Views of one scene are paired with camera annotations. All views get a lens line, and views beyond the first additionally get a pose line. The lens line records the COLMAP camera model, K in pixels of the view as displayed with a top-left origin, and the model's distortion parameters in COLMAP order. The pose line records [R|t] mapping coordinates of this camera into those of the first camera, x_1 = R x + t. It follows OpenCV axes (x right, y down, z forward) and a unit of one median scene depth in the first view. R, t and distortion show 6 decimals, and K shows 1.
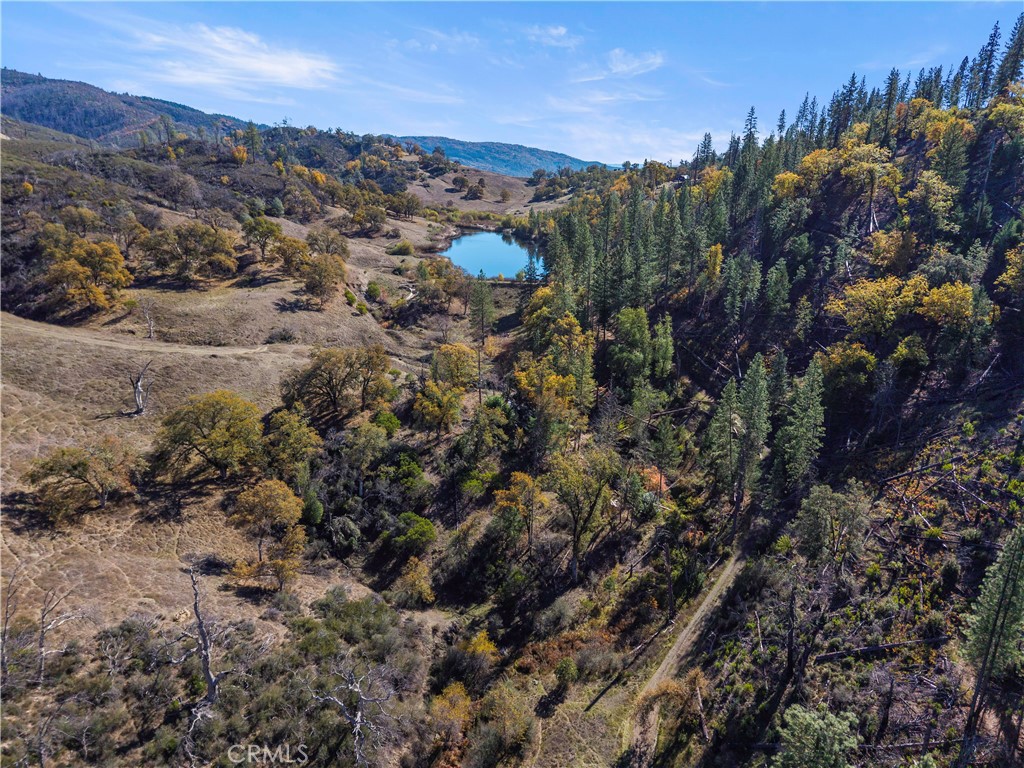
lens RADIAL K [[697.4, 0, 512.0], [0, 697.4, 383.0], [0, 0, 1]] dist [0.050225, -0.034914]
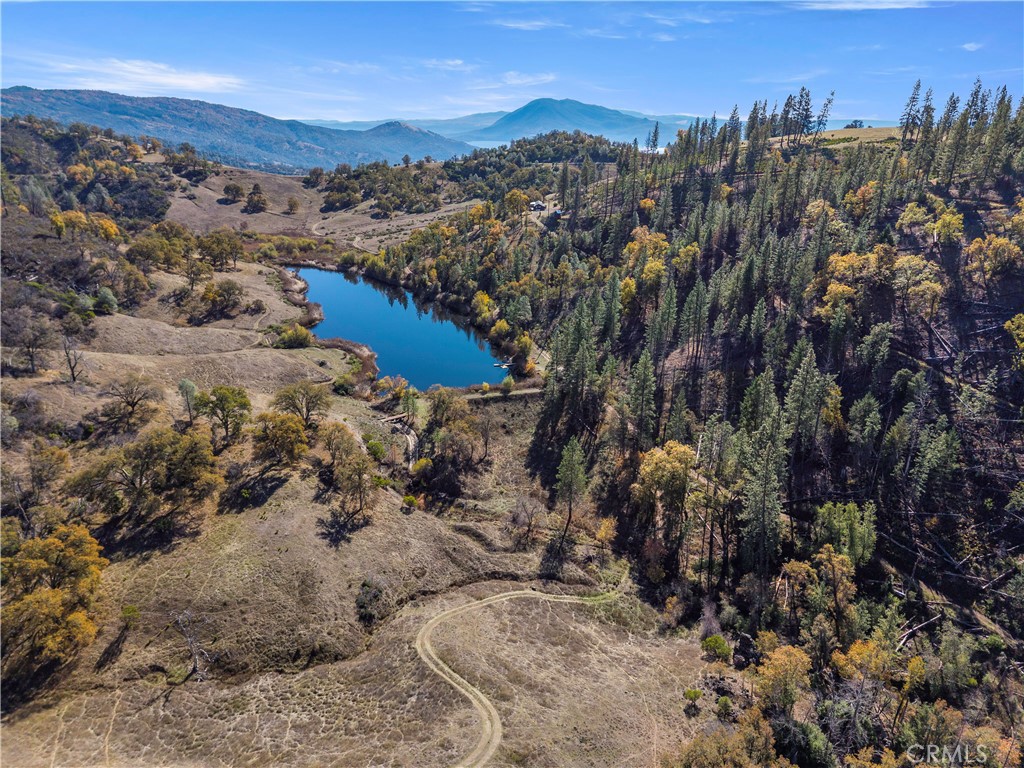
lens RADIAL K [[697.4, 0, 512.2], [0, 697.4, 385.1], [0, 0, 1]] dist [0.050225, -0.034914]
pose [[0.917423, -0.145146, 0.370496, -0.115875], [0.122688, 0.988916, 0.083618, -0.086094], [-0.378526, -0.031258, 0.925063, 0.081812]]
